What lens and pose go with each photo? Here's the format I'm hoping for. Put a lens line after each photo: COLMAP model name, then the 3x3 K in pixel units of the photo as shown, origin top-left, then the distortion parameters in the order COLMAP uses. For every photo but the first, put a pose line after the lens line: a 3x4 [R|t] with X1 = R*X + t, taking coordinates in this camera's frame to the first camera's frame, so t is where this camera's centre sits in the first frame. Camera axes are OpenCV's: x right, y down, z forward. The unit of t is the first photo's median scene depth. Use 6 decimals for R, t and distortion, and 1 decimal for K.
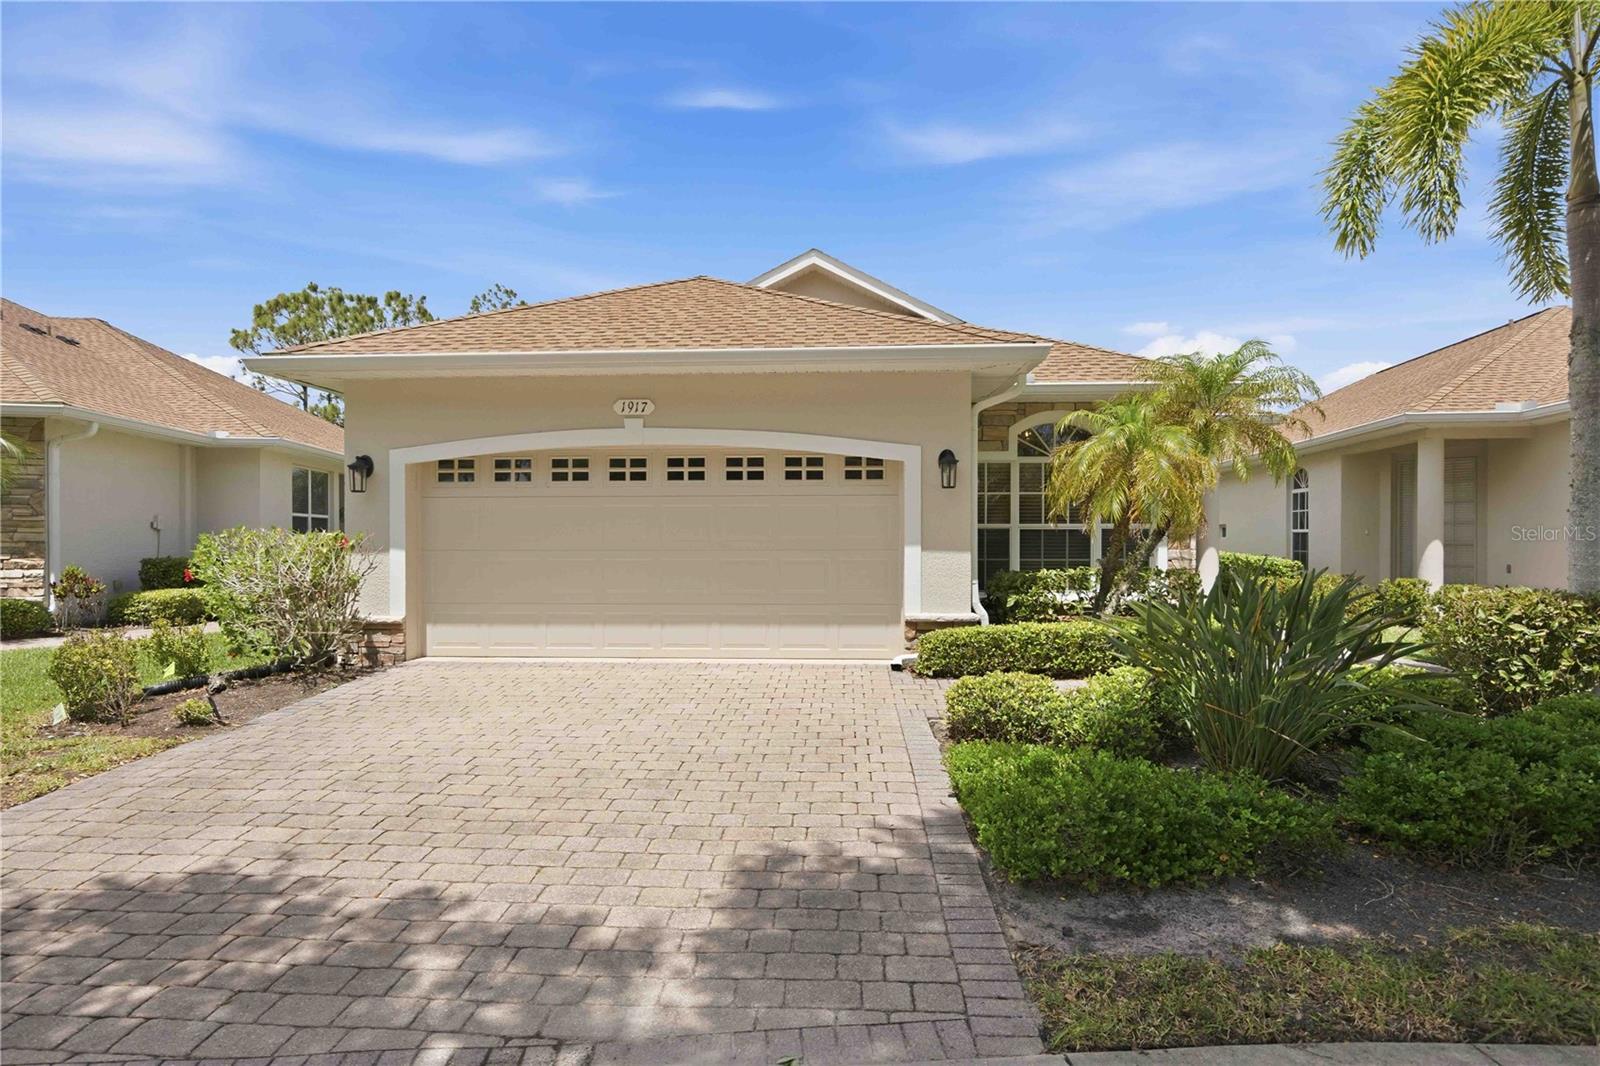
lens RADIAL K [[834.9, 0, 805.4], [0, 834.9, 544.6], [0, 0, 1]] dist [-0.006603, -0.001528]
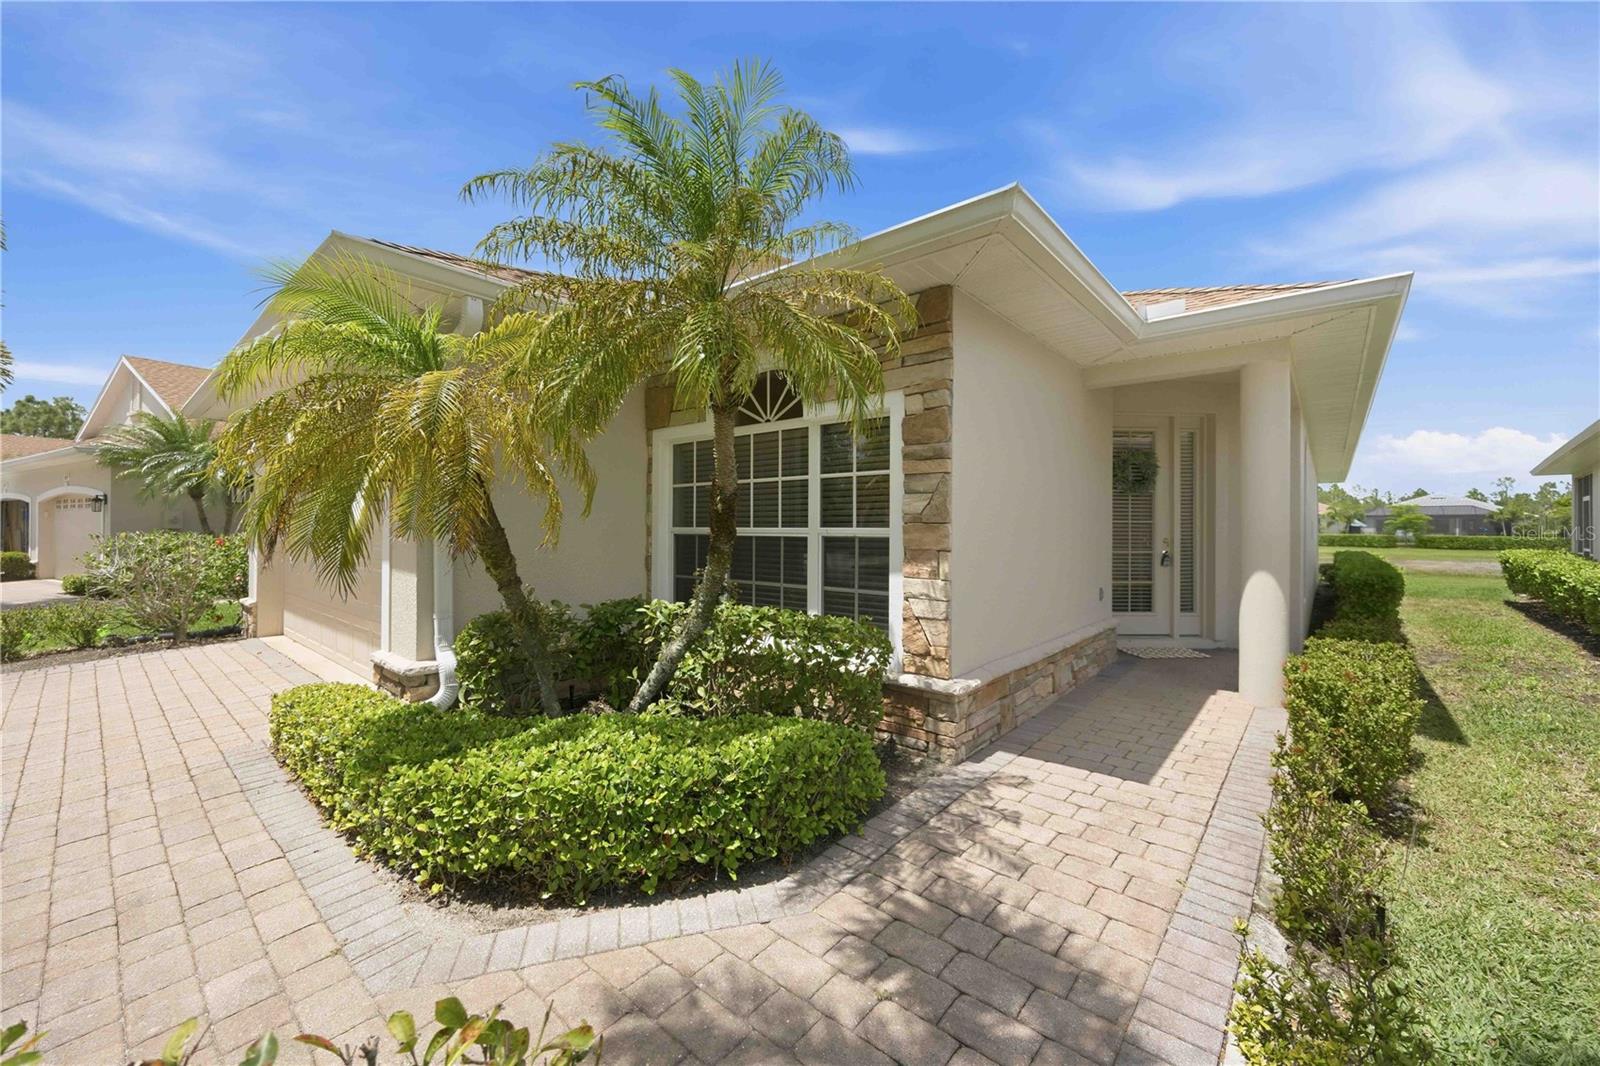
lens RADIAL K [[625.6, 0, 800.0], [0, 625.6, 533.0], [0, 0, 1]] dist [0.000704, 0.000136]
pose [[0.791011, 0.009229, -0.611732, 0.734439], [-0.008616, 0.999955, 0.003944, -0.027298], [0.611741, 0.002151, 0.791055, 0.763247]]
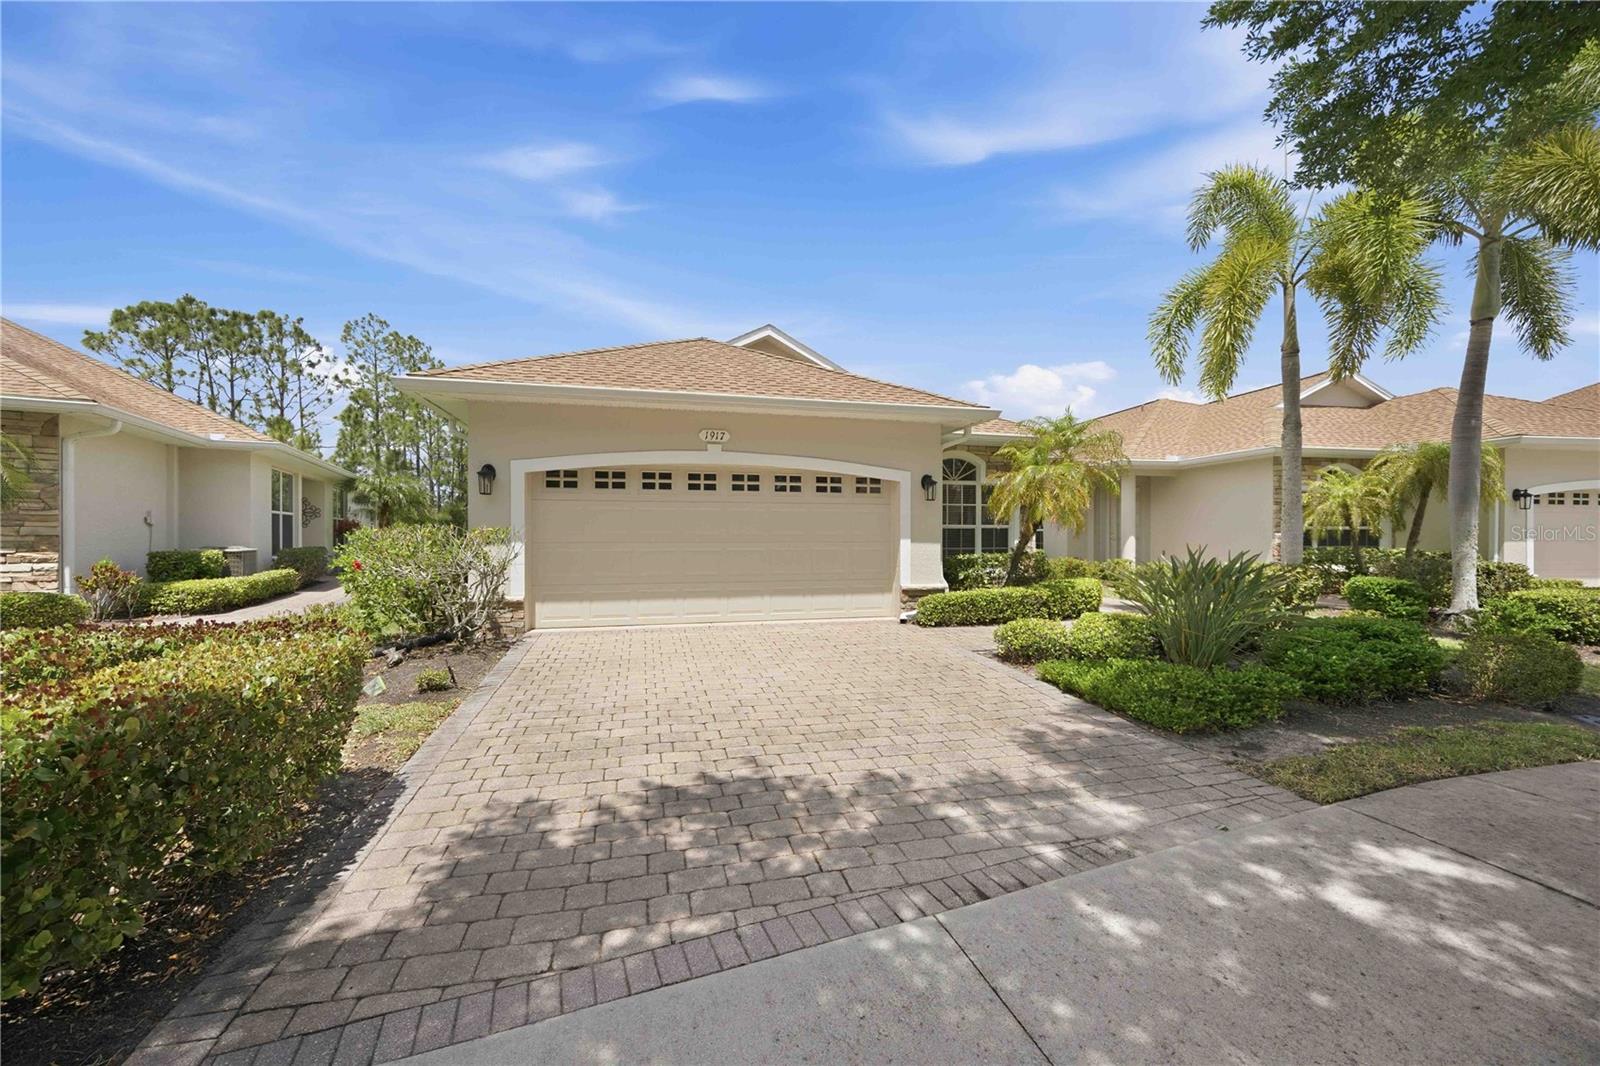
lens RADIAL K [[625.6, 0, 800.0], [0, 625.6, 533.0], [0, 0, 1]] dist [0.000704, 0.000136]
pose [[0.954600, 0.002810, 0.297878, -0.367665], [0.000513, 0.999939, -0.011075, 0.002960], [-0.297891, 0.010725, 0.954540, -0.001472]]
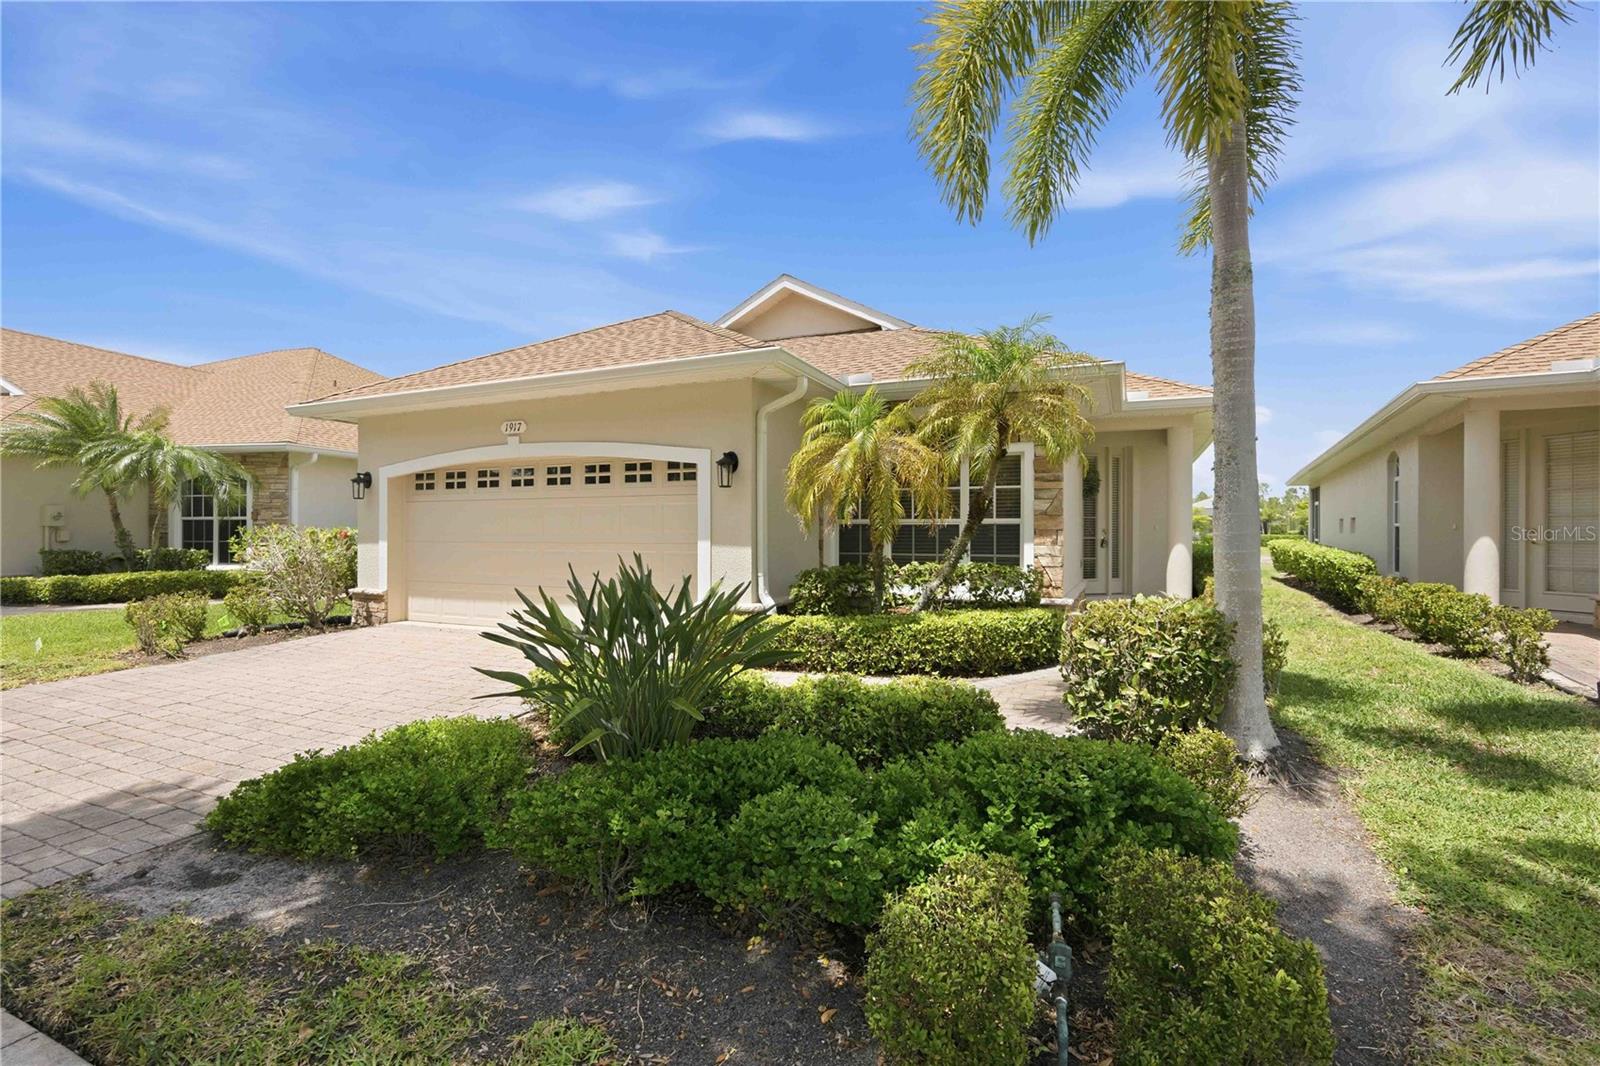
lens RADIAL K [[729.0, 0, 804.9], [0, 729.0, 534.7], [0, 0, 1]] dist [-0.011337, 0.000090]
pose [[0.930701, 0.003617, -0.365762, 0.584264], [-0.003861, 0.999993, 0.000065, -0.006493], [0.365760, 0.001352, 0.930708, 0.149585]]
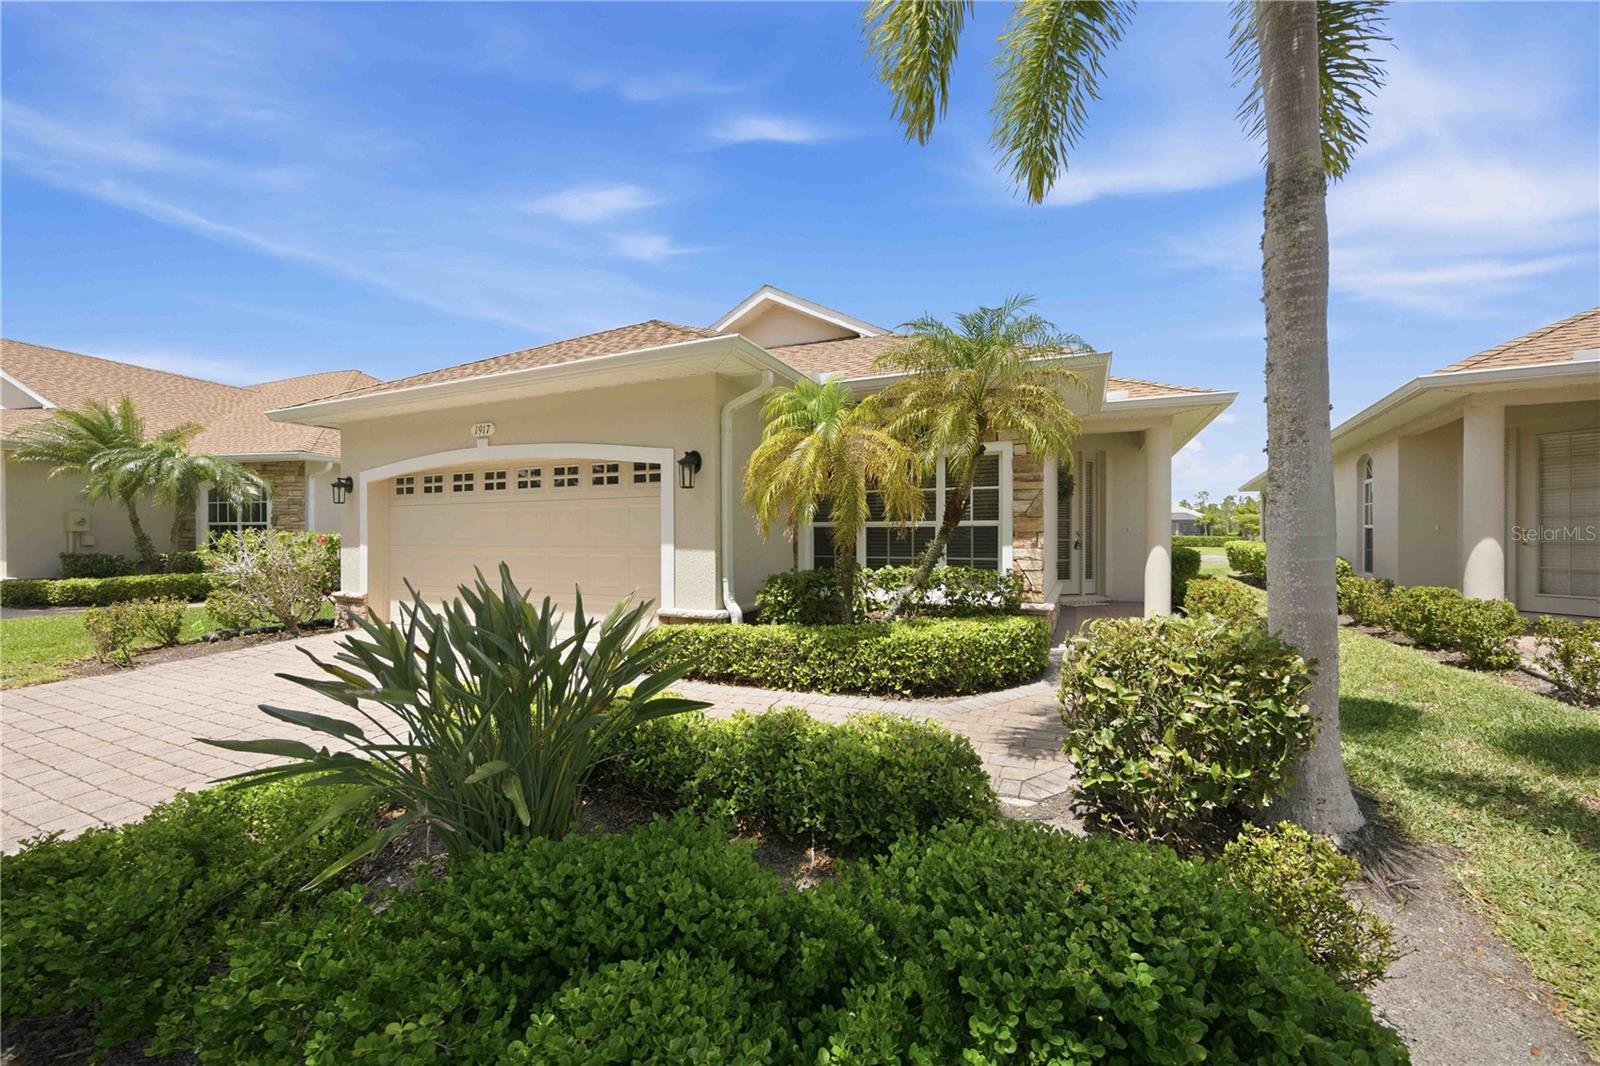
lens RADIAL K [[619.7, 0, 799.7], [0, 619.7, 538.5], [0, 0, 1]] dist [-0.000944, -0.000364]
pose [[0.925993, 0.001929, -0.377535, 0.559972], [-0.001226, 0.999997, 0.002101, -0.007188], [0.377538, -0.001482, 0.925993, 0.327787]]
